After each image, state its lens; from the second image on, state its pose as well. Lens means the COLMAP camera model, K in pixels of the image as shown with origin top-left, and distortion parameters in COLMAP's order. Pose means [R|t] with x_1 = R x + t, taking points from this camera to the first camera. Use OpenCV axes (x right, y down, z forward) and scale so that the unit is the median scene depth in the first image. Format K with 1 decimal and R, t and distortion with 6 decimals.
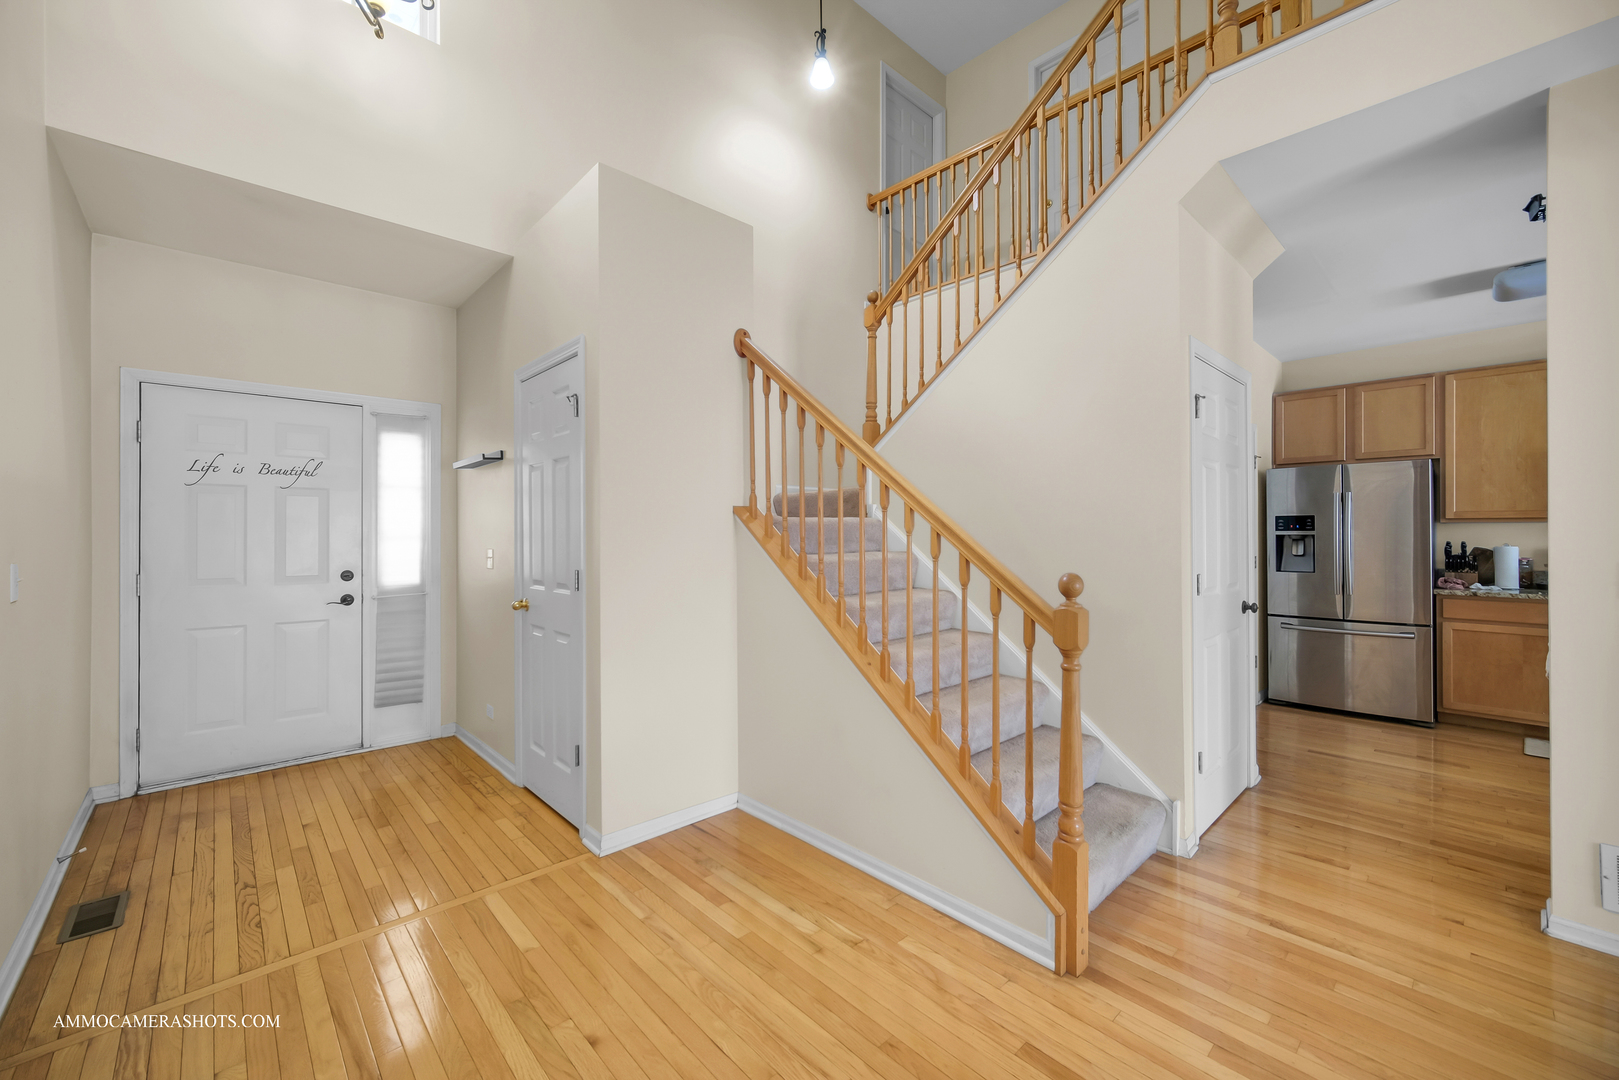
lens RADIAL K [[645.6, 0, 812.9], [0, 645.6, 532.8], [0, 0, 1]] dist [-0.002003, 0.000050]
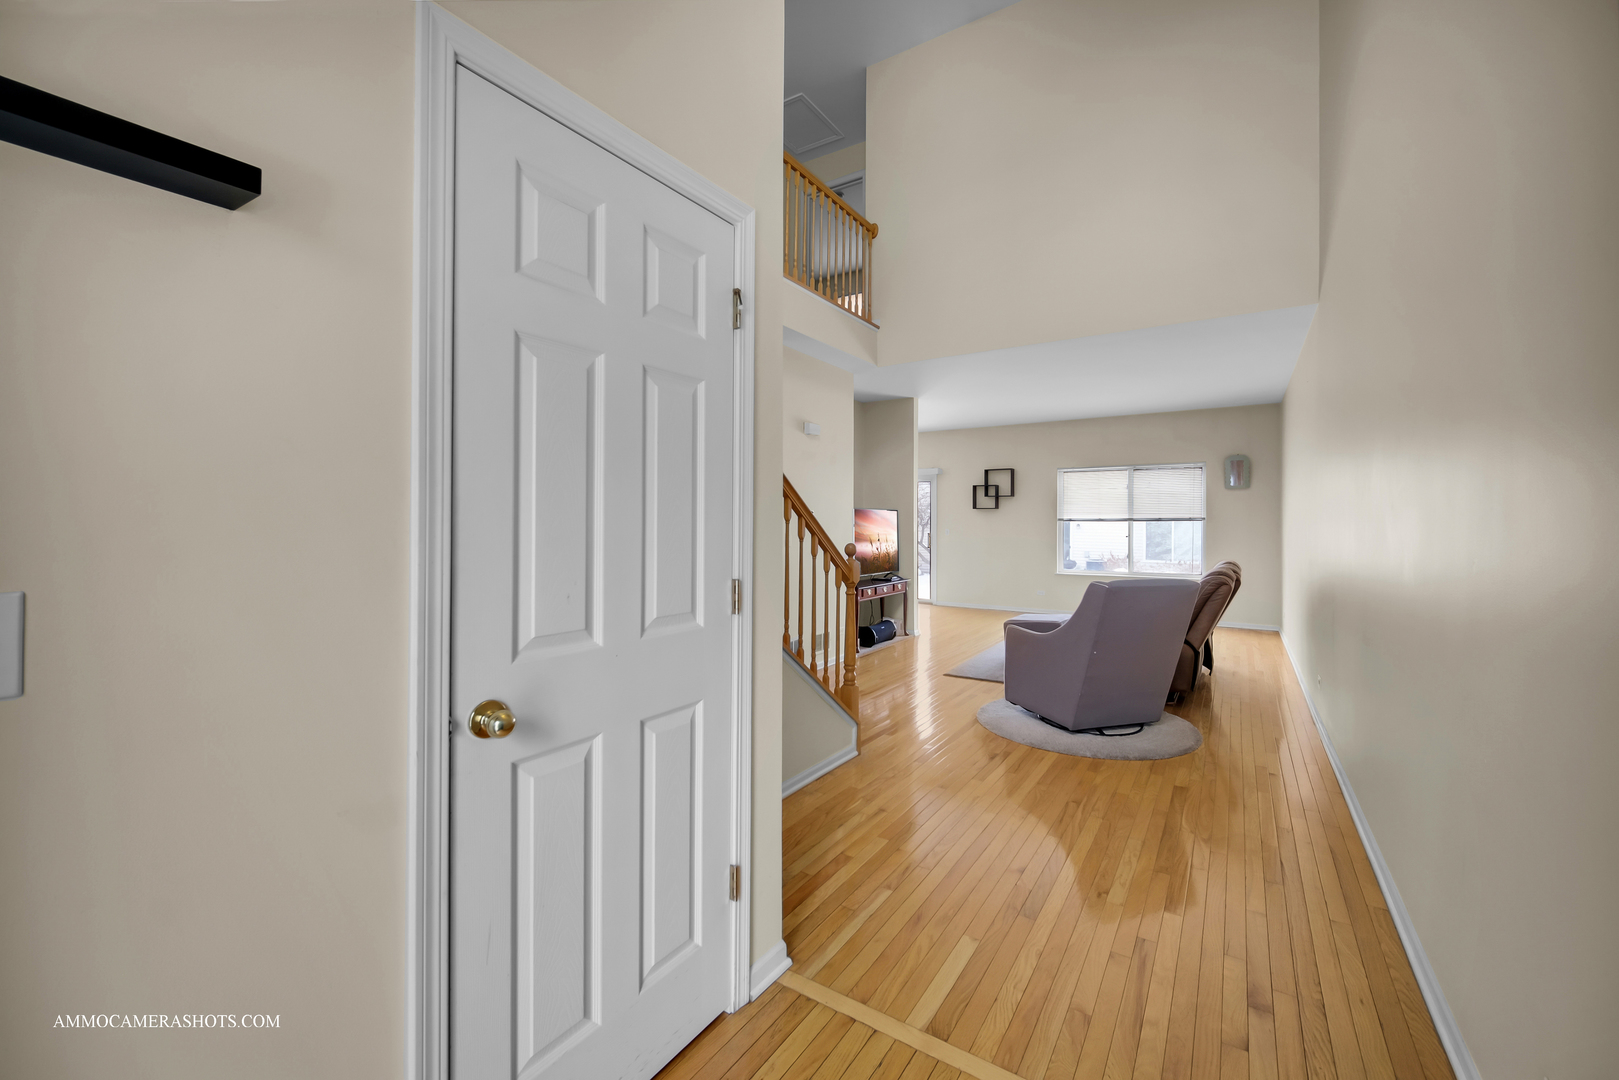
lens RADIAL K [[645.6, 0, 818.3], [0, 645.6, 525.1], [0, 0, 1]] dist [-0.002003, 0.000050]
pose [[-0.236021, -0.004680, 0.971737, -2.436690], [-0.001853, 0.999989, 0.004366, -0.004208], [-0.971746, -0.000770, -0.236027, 2.645884]]
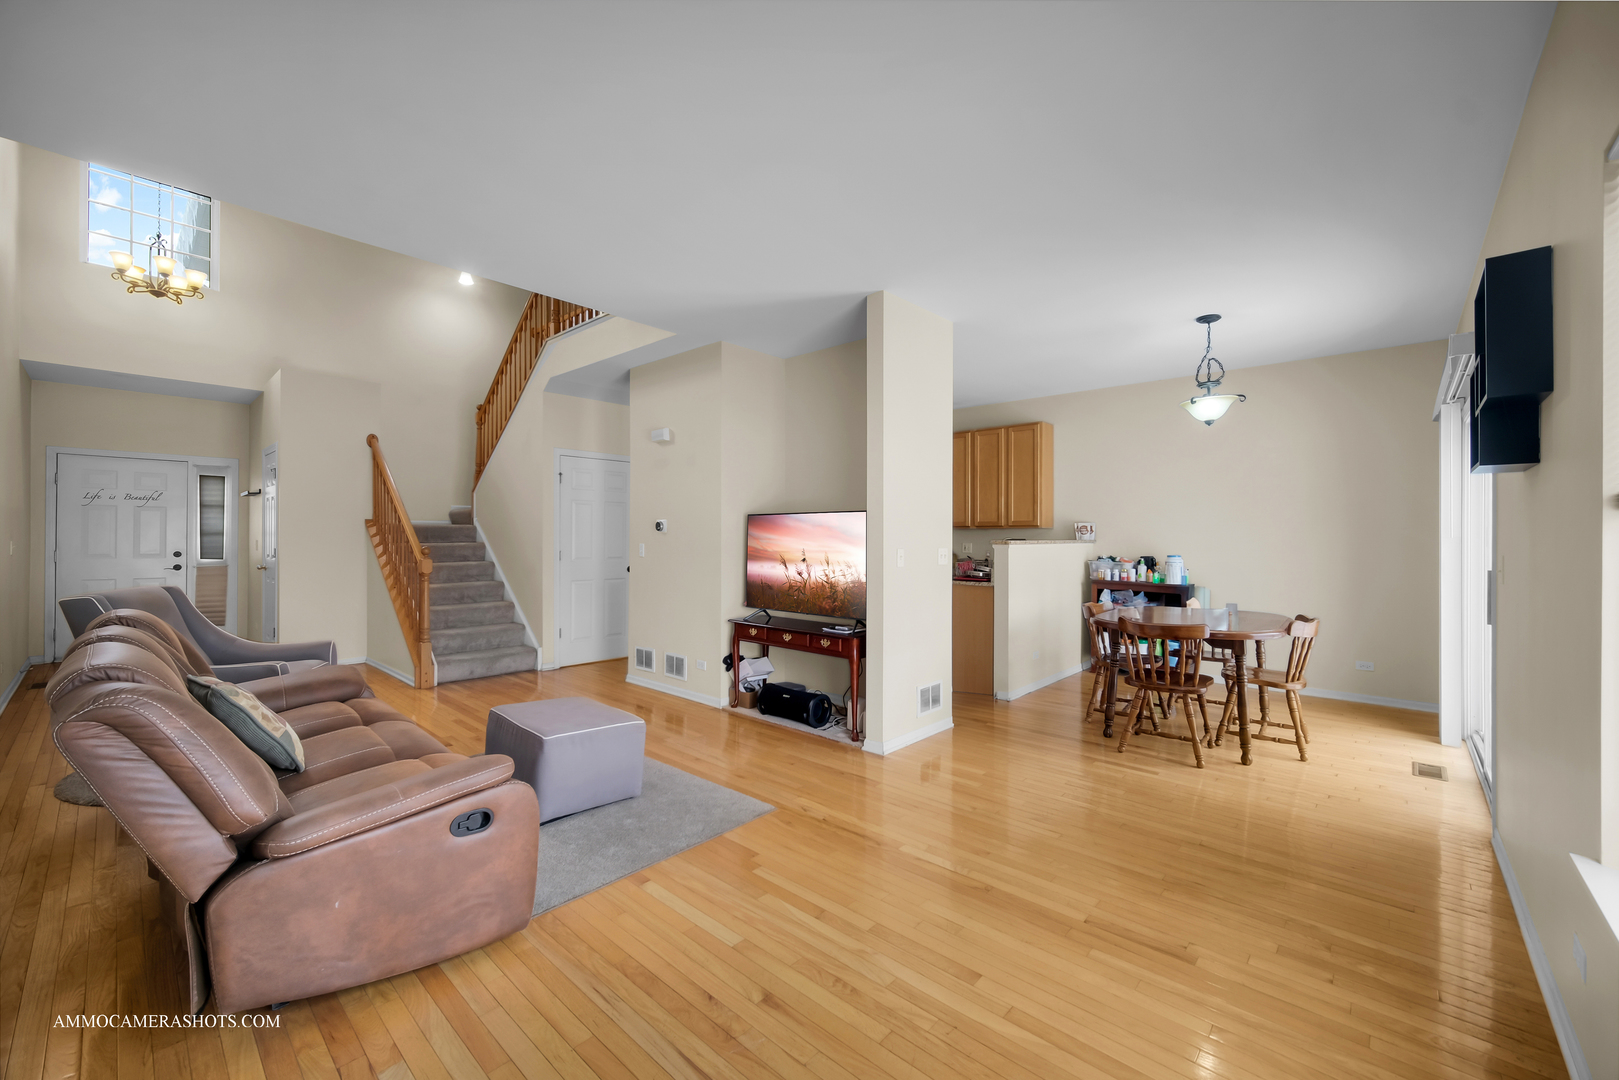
lens RADIAL K [[645.6, 0, 820.5], [0, 645.6, 531.3], [0, 0, 1]] dist [-0.002003, 0.000050]
pose [[0.996639, 0.006195, 0.081678, 0.952373], [-0.005962, 0.999977, -0.003099, -0.003515], [-0.081696, 0.002601, 0.996654, -0.977780]]
